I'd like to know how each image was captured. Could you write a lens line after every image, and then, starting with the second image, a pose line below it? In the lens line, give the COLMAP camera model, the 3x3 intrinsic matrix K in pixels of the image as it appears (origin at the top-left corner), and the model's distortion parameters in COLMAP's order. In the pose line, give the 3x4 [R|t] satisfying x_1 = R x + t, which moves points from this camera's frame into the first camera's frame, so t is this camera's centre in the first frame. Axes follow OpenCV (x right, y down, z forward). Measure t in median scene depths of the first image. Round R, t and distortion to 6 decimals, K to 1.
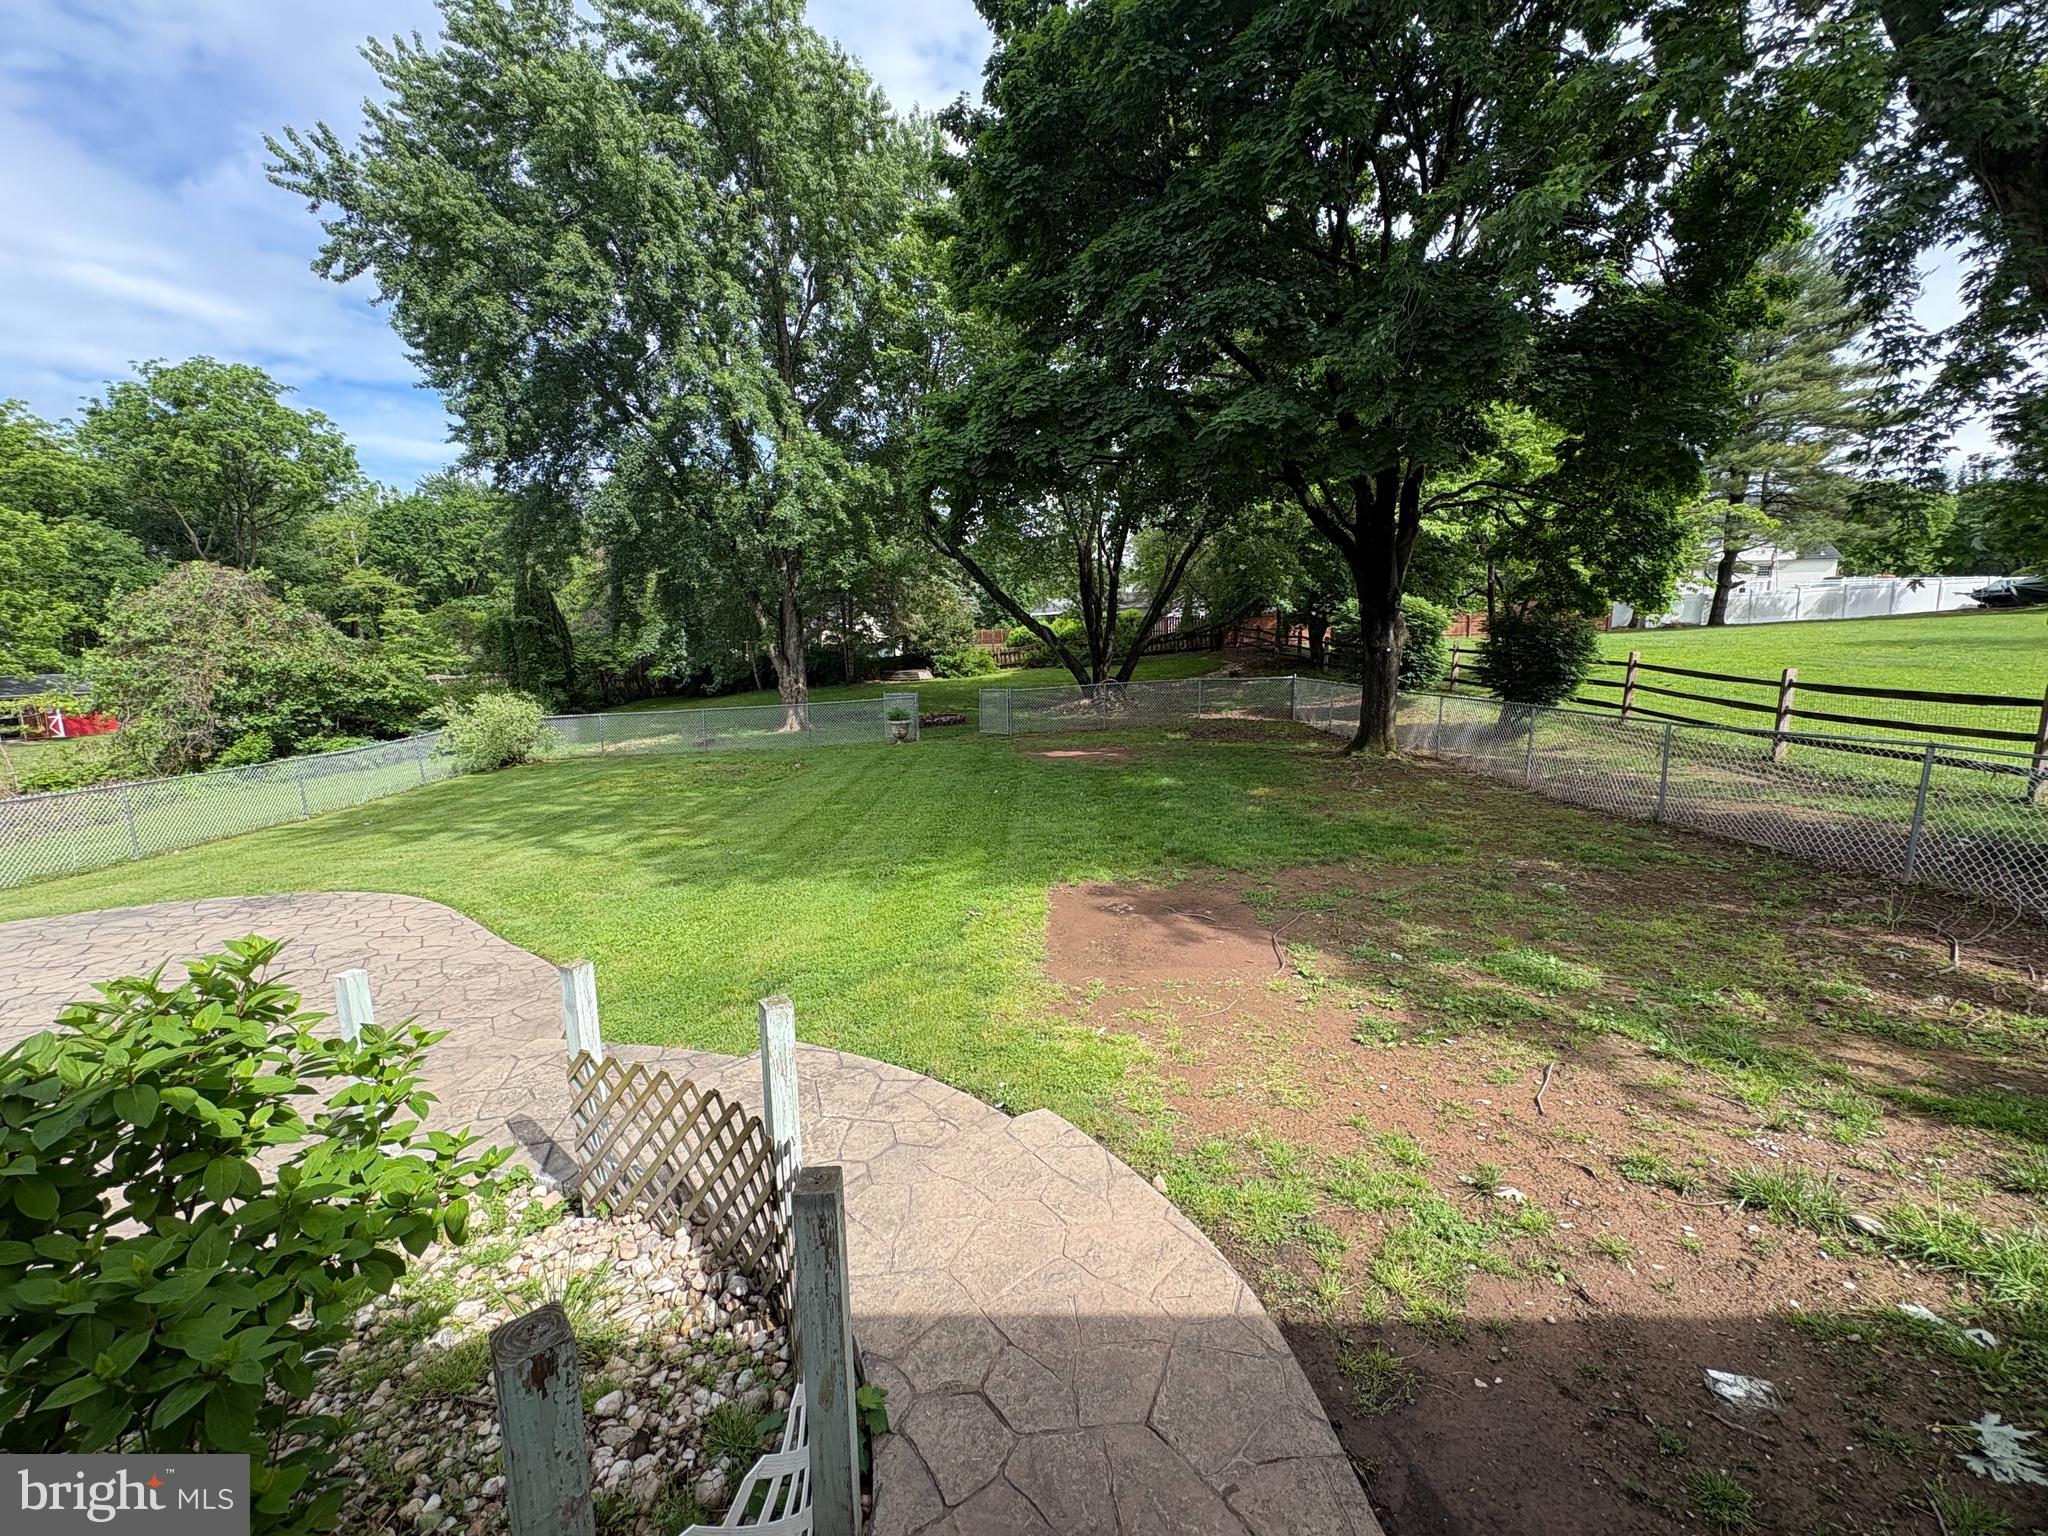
lens RADIAL K [[817.1, 0, 1019.8], [0, 817.1, 766.7], [0, 0, 1]] dist [0.001538, -0.000379]
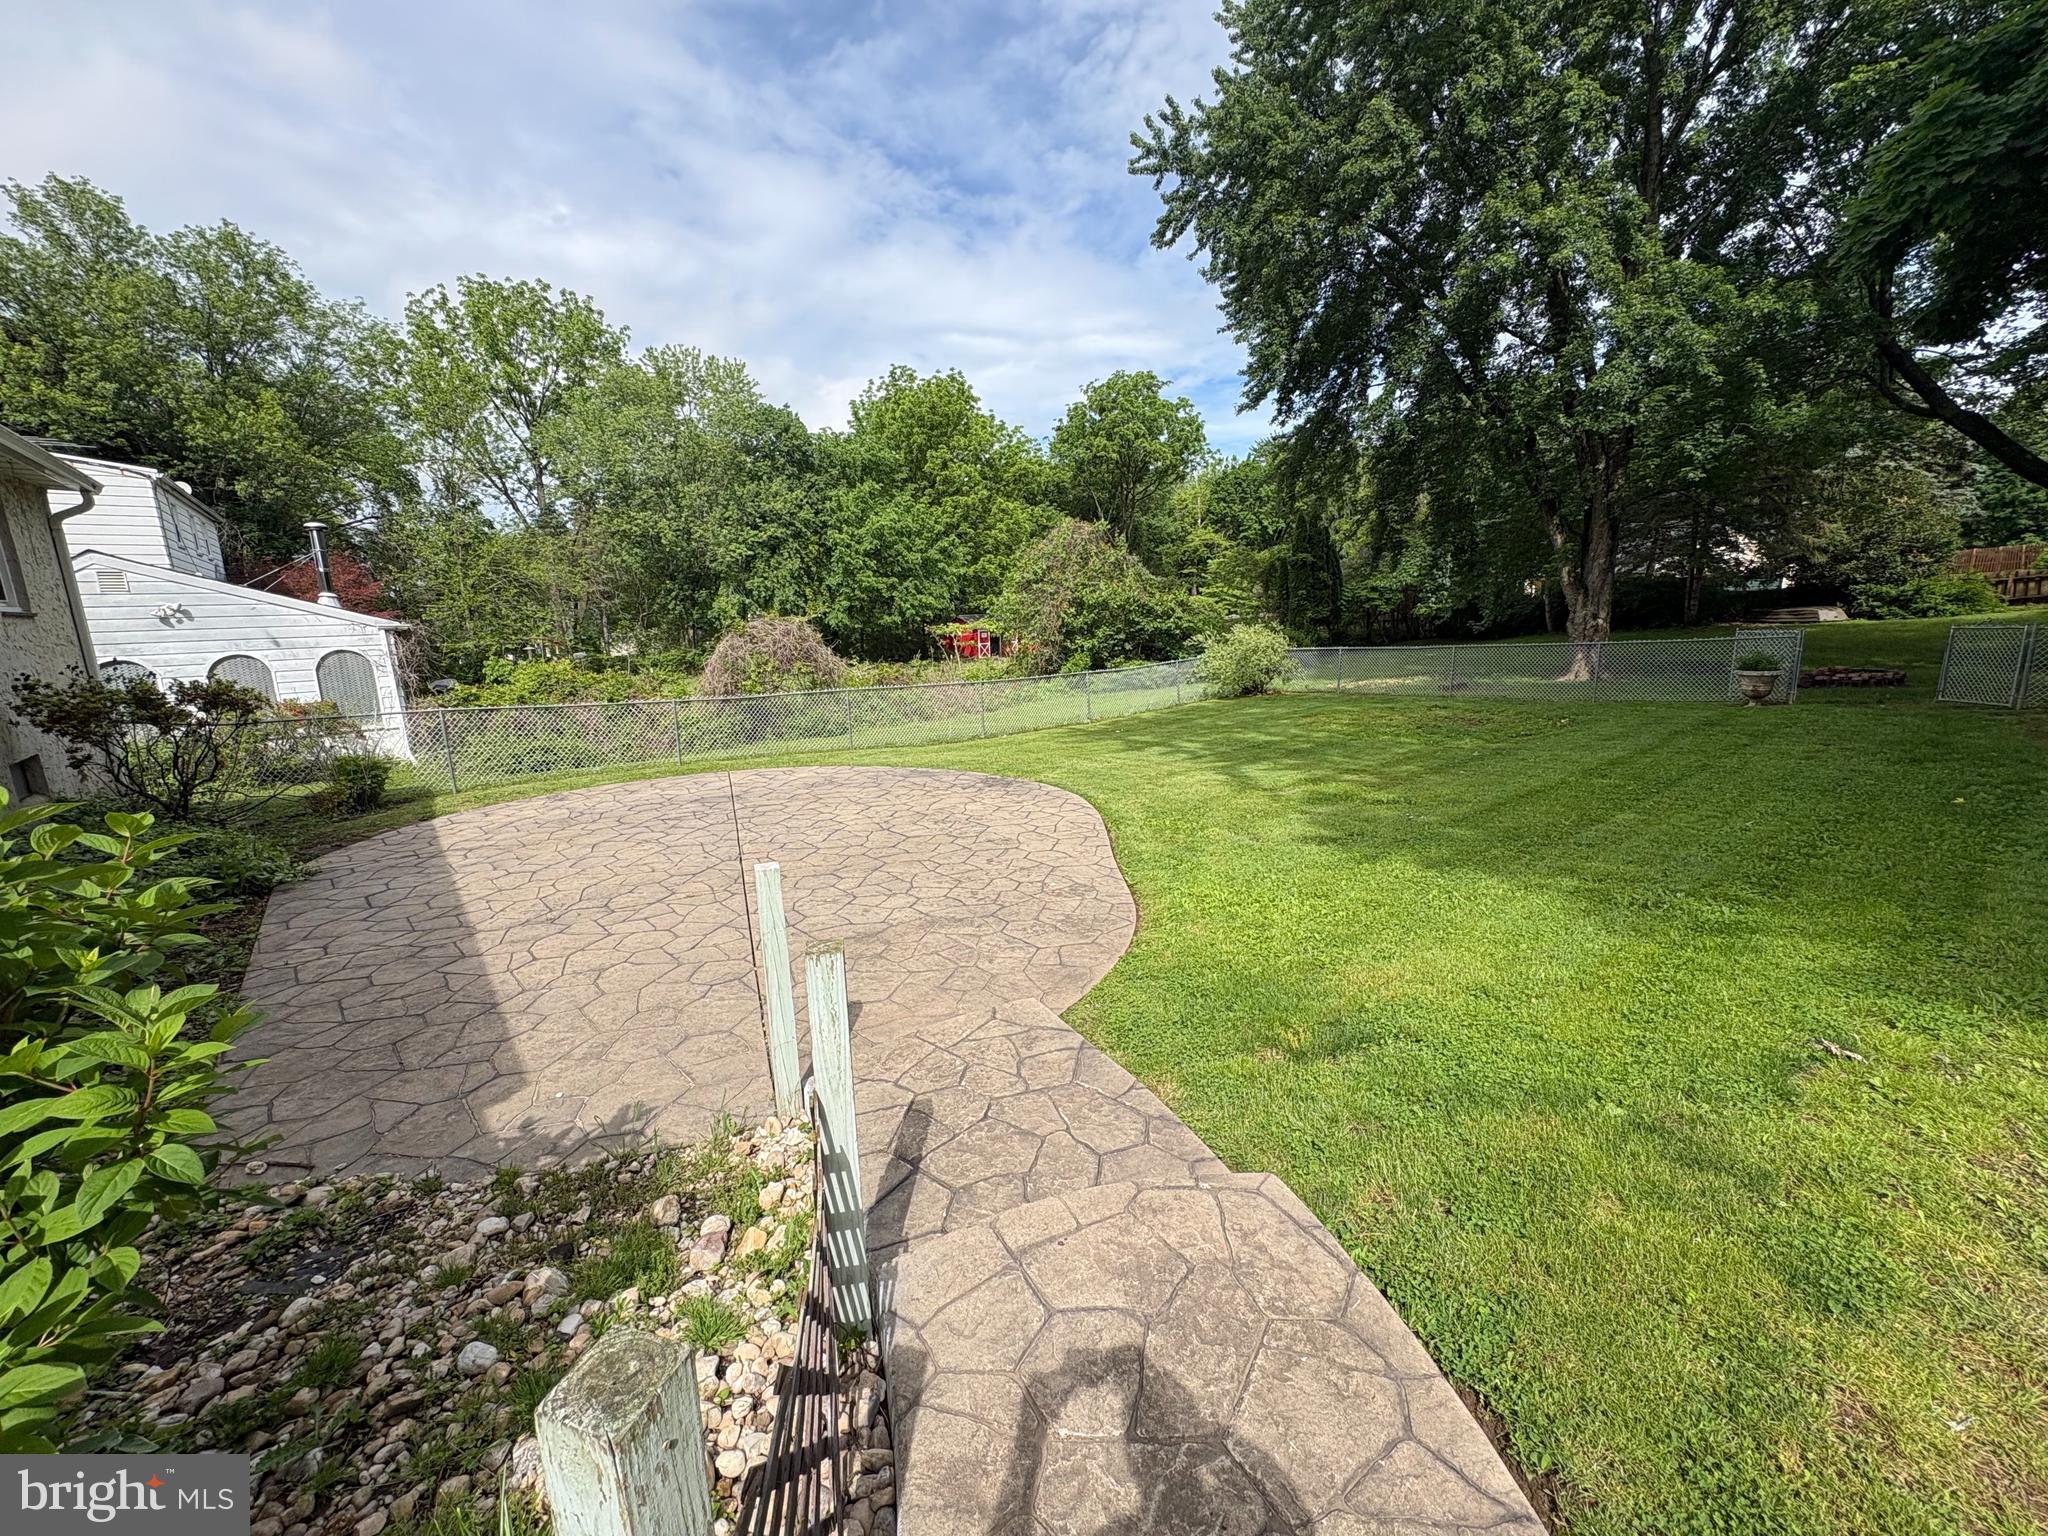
lens RADIAL K [[816.3, 0, 1018.0], [0, 816.3, 766.6], [0, 0, 1]] dist [0.001337, -0.000274]
pose [[0.626474, 0.144600, -0.765912, -0.008994], [-0.096610, 0.989469, 0.107784, 0.010697], [0.773432, 0.006471, 0.633846, 0.197856]]
